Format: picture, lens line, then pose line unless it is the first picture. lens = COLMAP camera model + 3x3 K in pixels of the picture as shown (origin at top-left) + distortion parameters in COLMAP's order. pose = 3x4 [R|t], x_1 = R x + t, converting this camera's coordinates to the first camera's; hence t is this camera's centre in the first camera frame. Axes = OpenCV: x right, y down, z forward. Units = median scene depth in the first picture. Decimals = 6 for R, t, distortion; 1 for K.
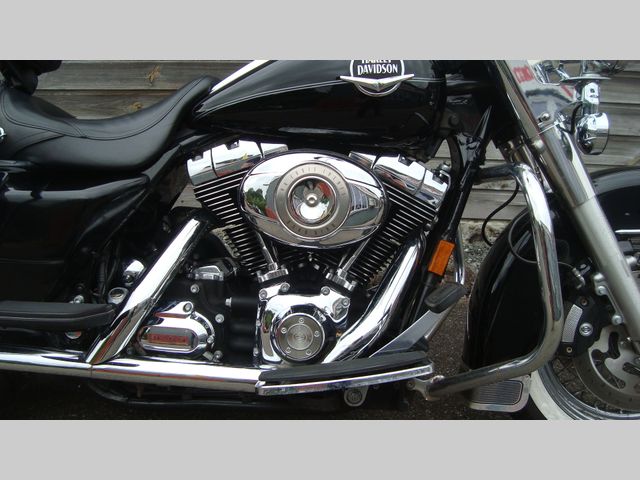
lens RADIAL K [[630.3, 0, 323.3], [0, 630.3, 224.7], [0, 0, 1]] dist [-0.220292, 0.241488]
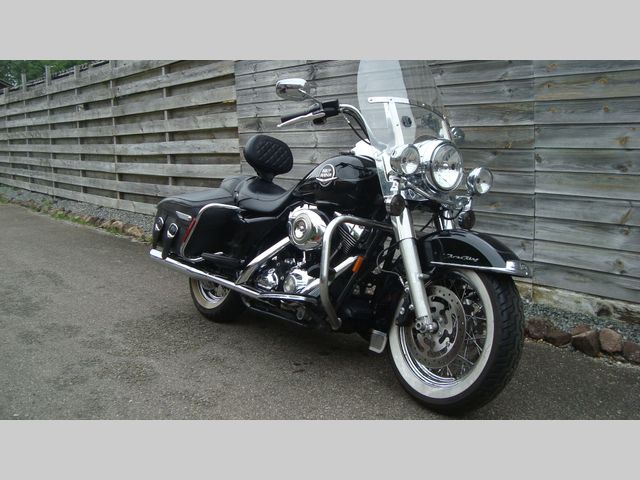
lens RADIAL K [[630.3, 0, 323.3], [0, 630.3, 224.7], [0, 0, 1]] dist [-0.220292, 0.241488]
pose [[0.649438, 0.066976, -0.757459, 0.847103], [-0.190371, 0.978713, -0.076683, 0.052394], [0.736199, 0.193999, 0.648364, -0.229612]]
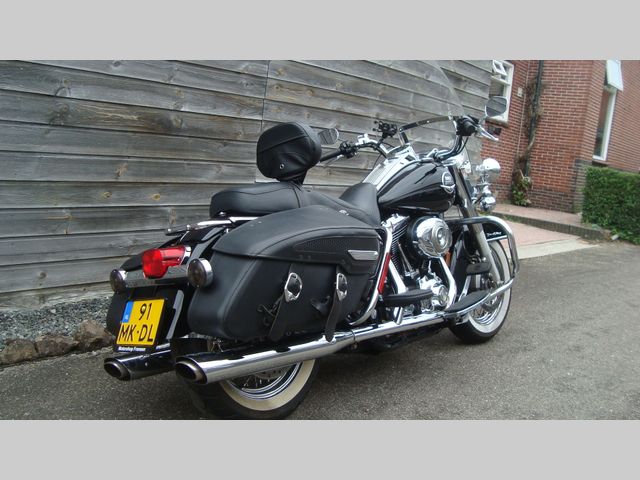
lens RADIAL K [[629.3, 0, 322.1], [0, 629.3, 230.0], [0, 0, 1]] dist [-0.217032, 0.249851]
pose [[0.641874, -0.064331, 0.764107, -0.972924], [0.144365, 0.988794, -0.038023, -0.018572], [-0.753098, 0.134717, 0.643968, -0.087172]]
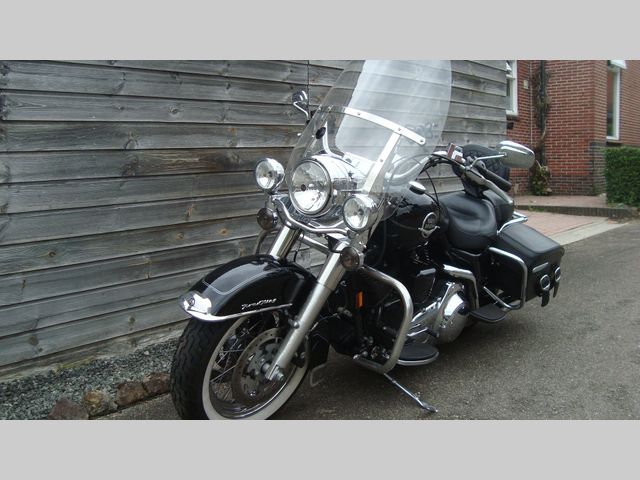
lens RADIAL K [[629.3, 0, 322.1], [0, 629.3, 230.0], [0, 0, 1]] dist [-0.217032, 0.249851]
pose [[0.646283, -0.129065, 0.752104, -1.090975], [0.274342, 0.958995, -0.071174, -0.035293], [-0.712078, 0.252333, 0.655190, -0.049329]]
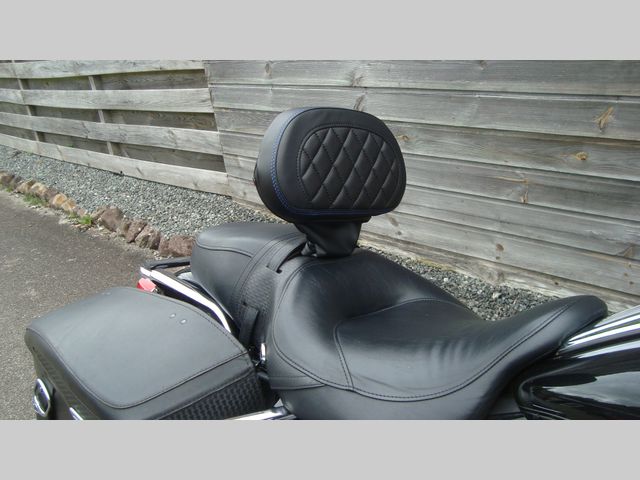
lens RADIAL K [[629.3, 0, 322.1], [0, 629.3, 230.0], [0, 0, 1]] dist [-0.217032, 0.249851]
pose [[0.691908, 0.150151, -0.706199, 0.020211], [-0.058504, 0.986579, 0.152445, -0.202874], [0.719611, -0.064163, 0.691407, 0.248252]]
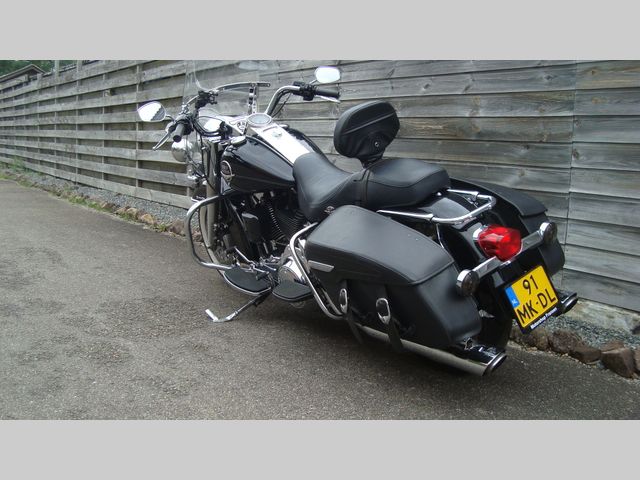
lens RADIAL K [[629.3, 0, 322.1], [0, 629.3, 230.0], [0, 0, 1]] dist [-0.217032, 0.249851]
pose [[0.604527, 0.101163, -0.790135, 0.782723], [-0.263011, 0.961626, -0.078108, 0.087226], [0.751912, 0.255032, 0.607936, -0.101017]]
